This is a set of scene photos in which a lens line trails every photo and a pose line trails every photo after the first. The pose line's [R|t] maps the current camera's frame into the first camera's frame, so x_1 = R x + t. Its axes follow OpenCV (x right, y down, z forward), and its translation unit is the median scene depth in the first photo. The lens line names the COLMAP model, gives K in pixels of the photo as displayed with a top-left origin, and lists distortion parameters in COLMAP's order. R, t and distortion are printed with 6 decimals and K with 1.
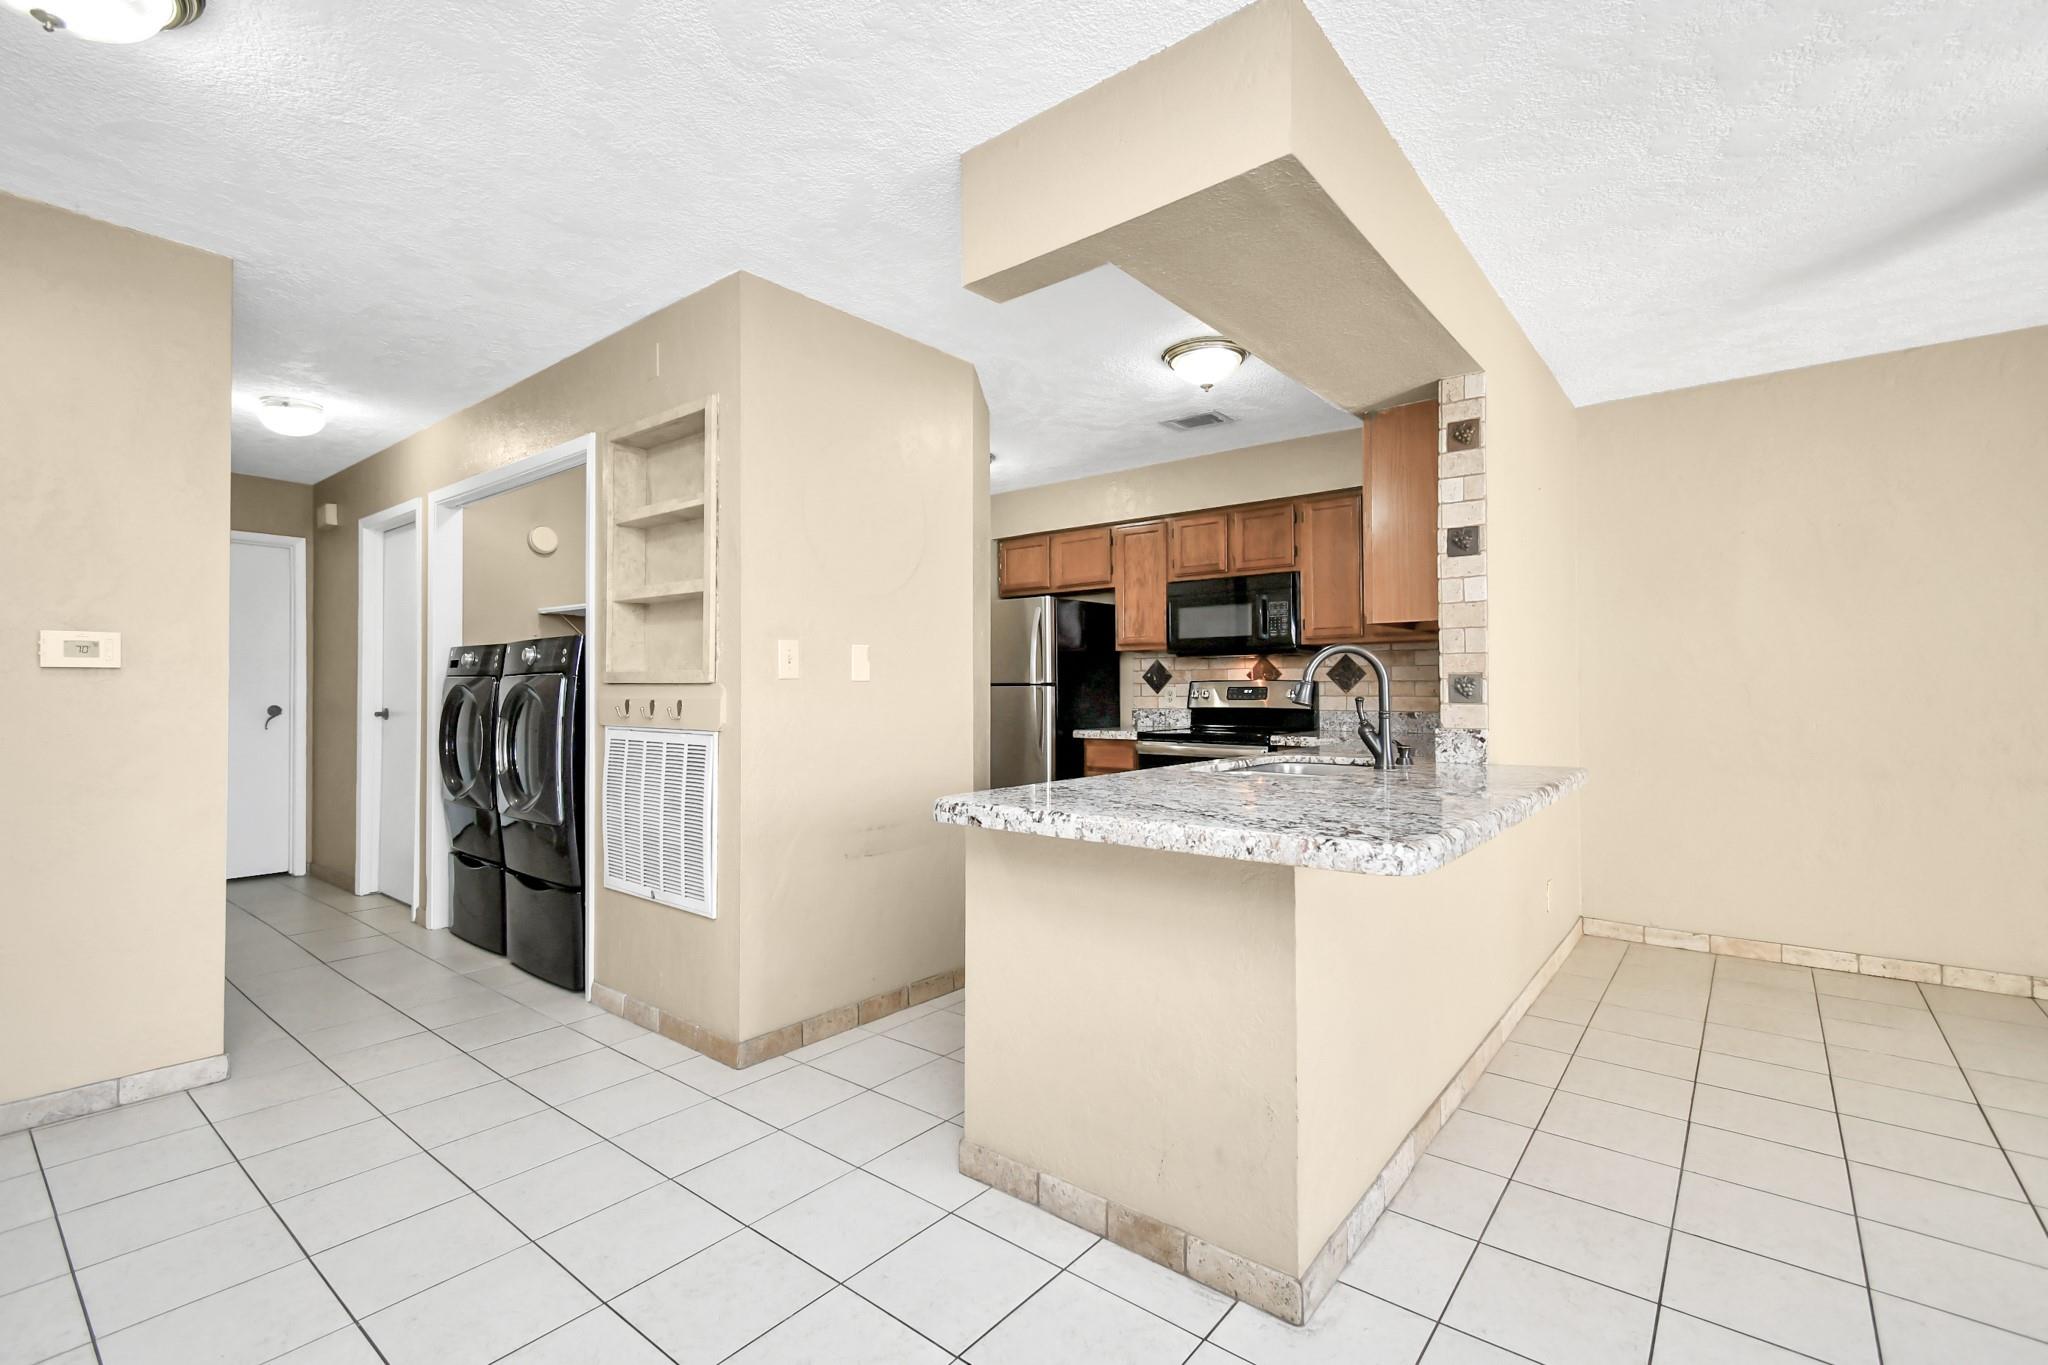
lens RADIAL K [[905.0, 0, 1025.4], [0, 905.0, 681.5], [0, 0, 1]] dist [0.009467, -0.004446]
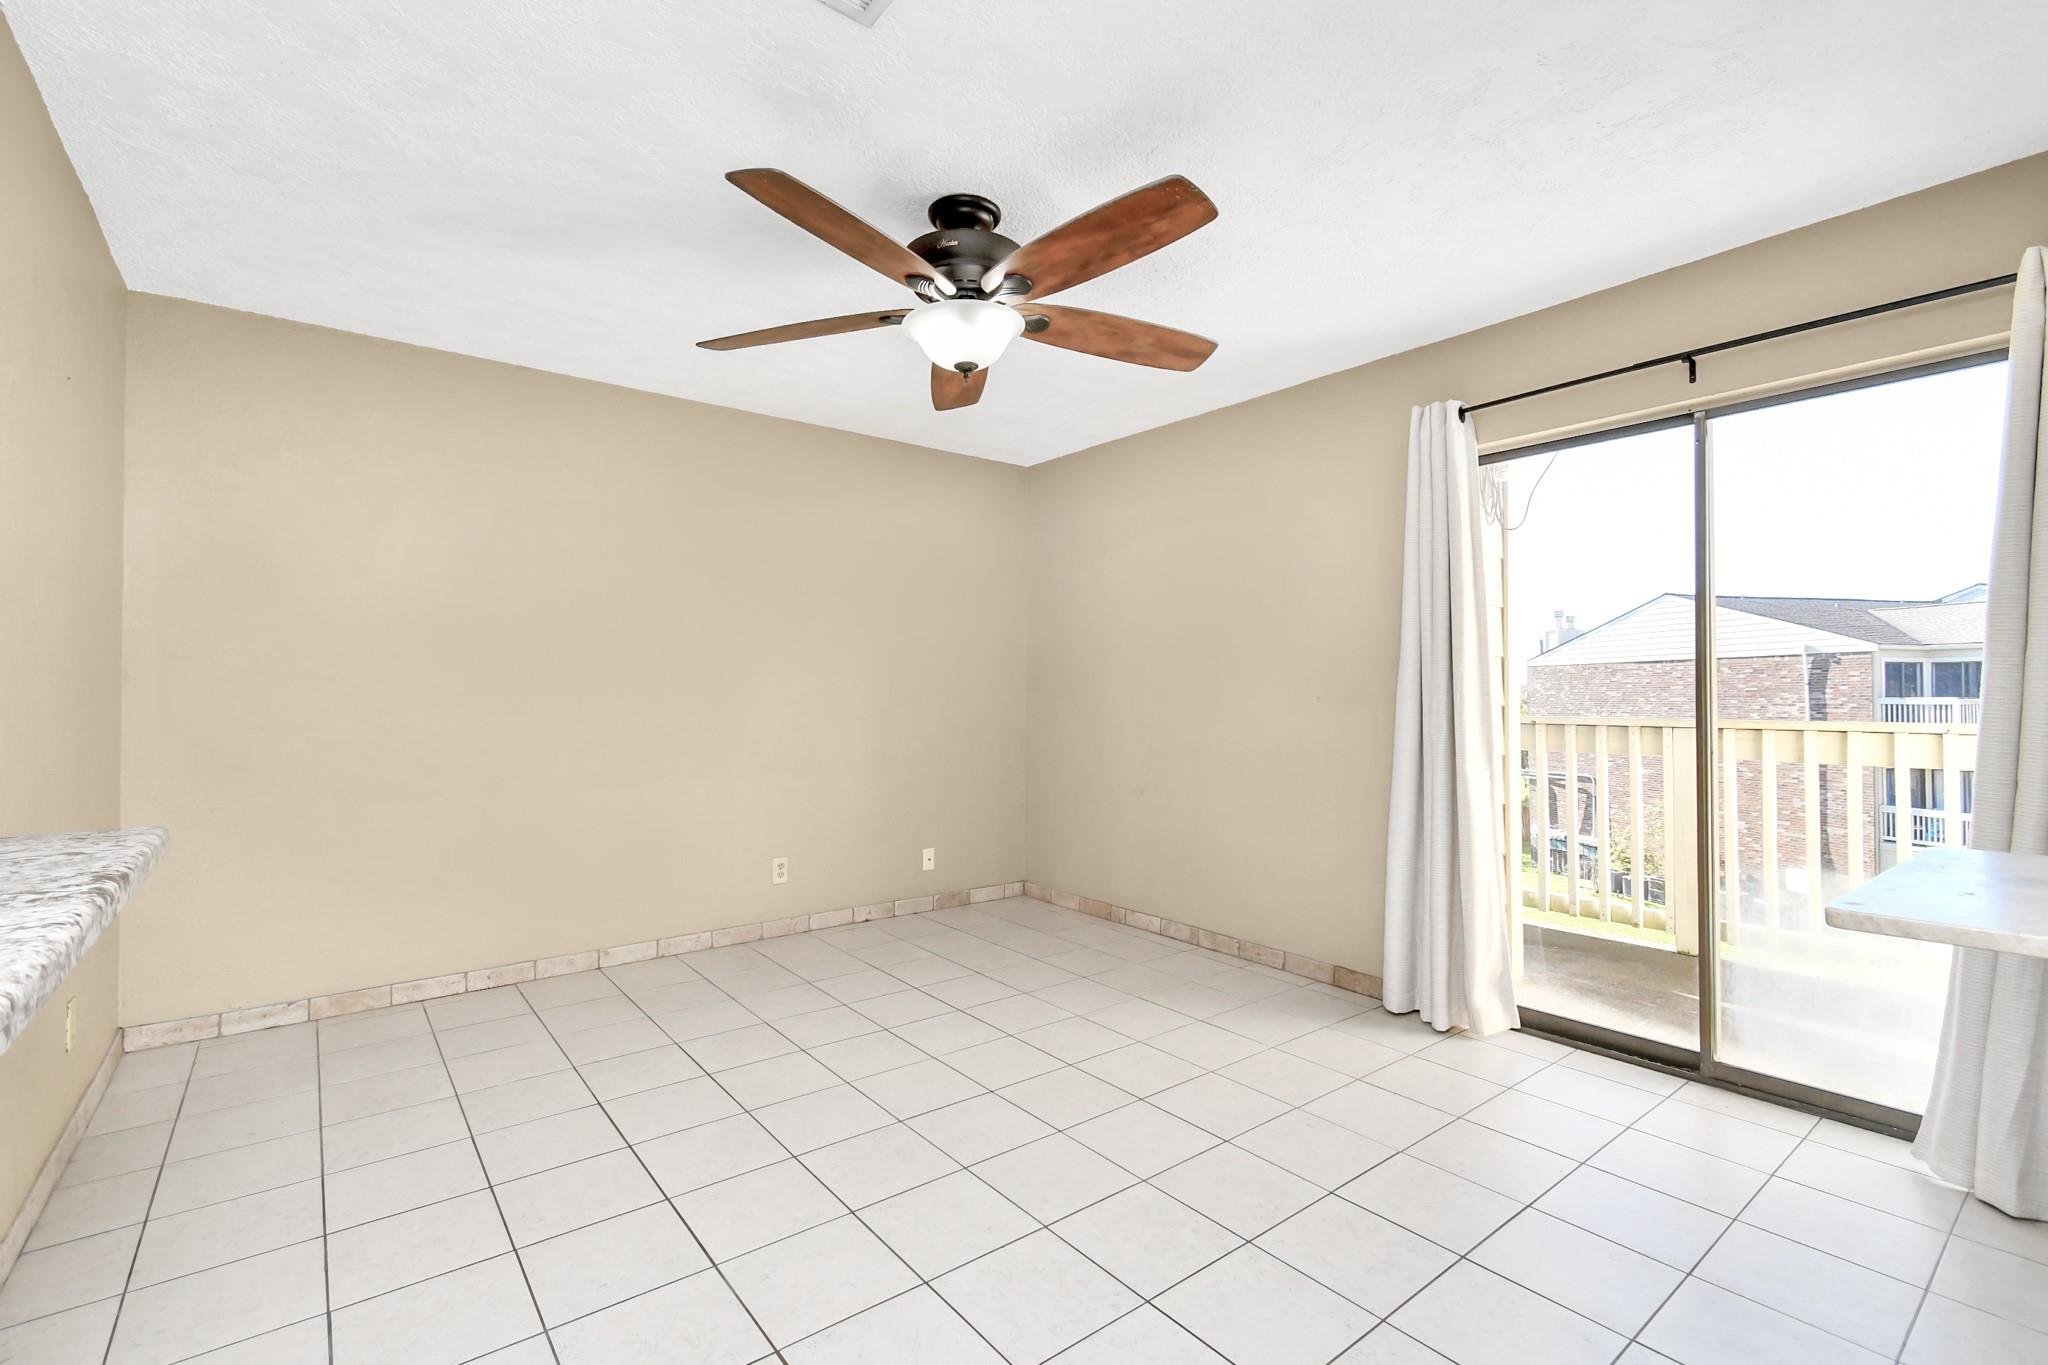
lens RADIAL K [[905.0, 0, 1021.1], [0, 905.0, 675.3], [0, 0, 1]] dist [0.009467, -0.004446]
pose [[0.212383, 0.019919, 0.976983, 0.081091], [-0.009359, 0.999788, -0.018350, -0.002933], [-0.977142, -0.005246, 0.212524, 0.193950]]
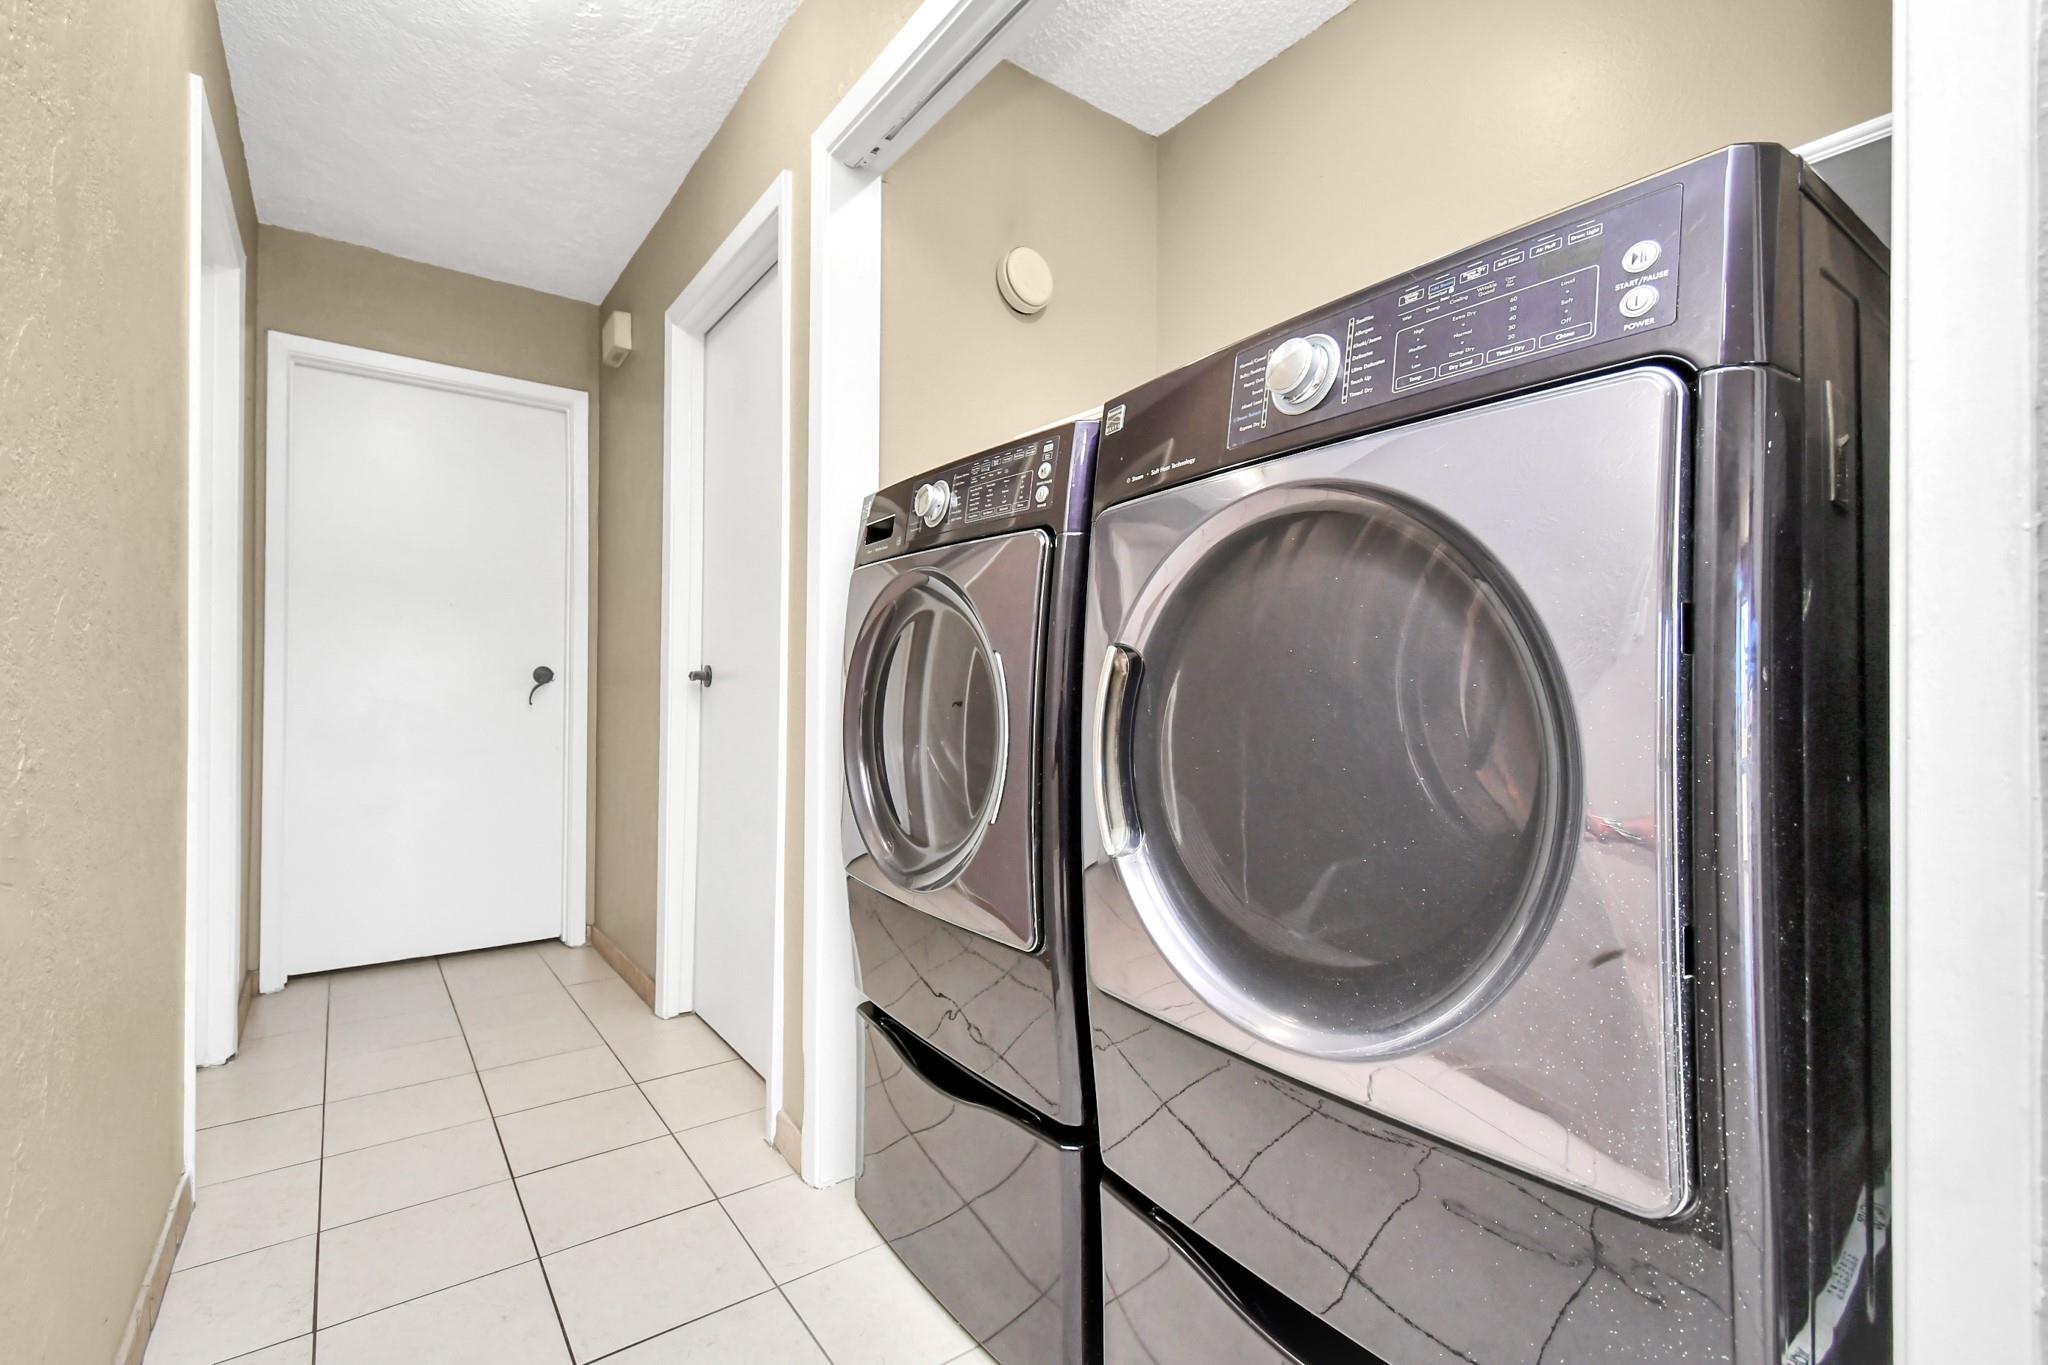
lens RADIAL K [[905.0, 0, 1031.1], [0, 905.0, 680.5], [0, 0, 1]] dist [0.009467, -0.004446]
pose [[0.970794, 0.005874, -0.239843, -0.473846], [-0.005885, 0.999982, 0.000670, 0.044484], [0.239842, 0.000762, 0.970812, 0.639790]]
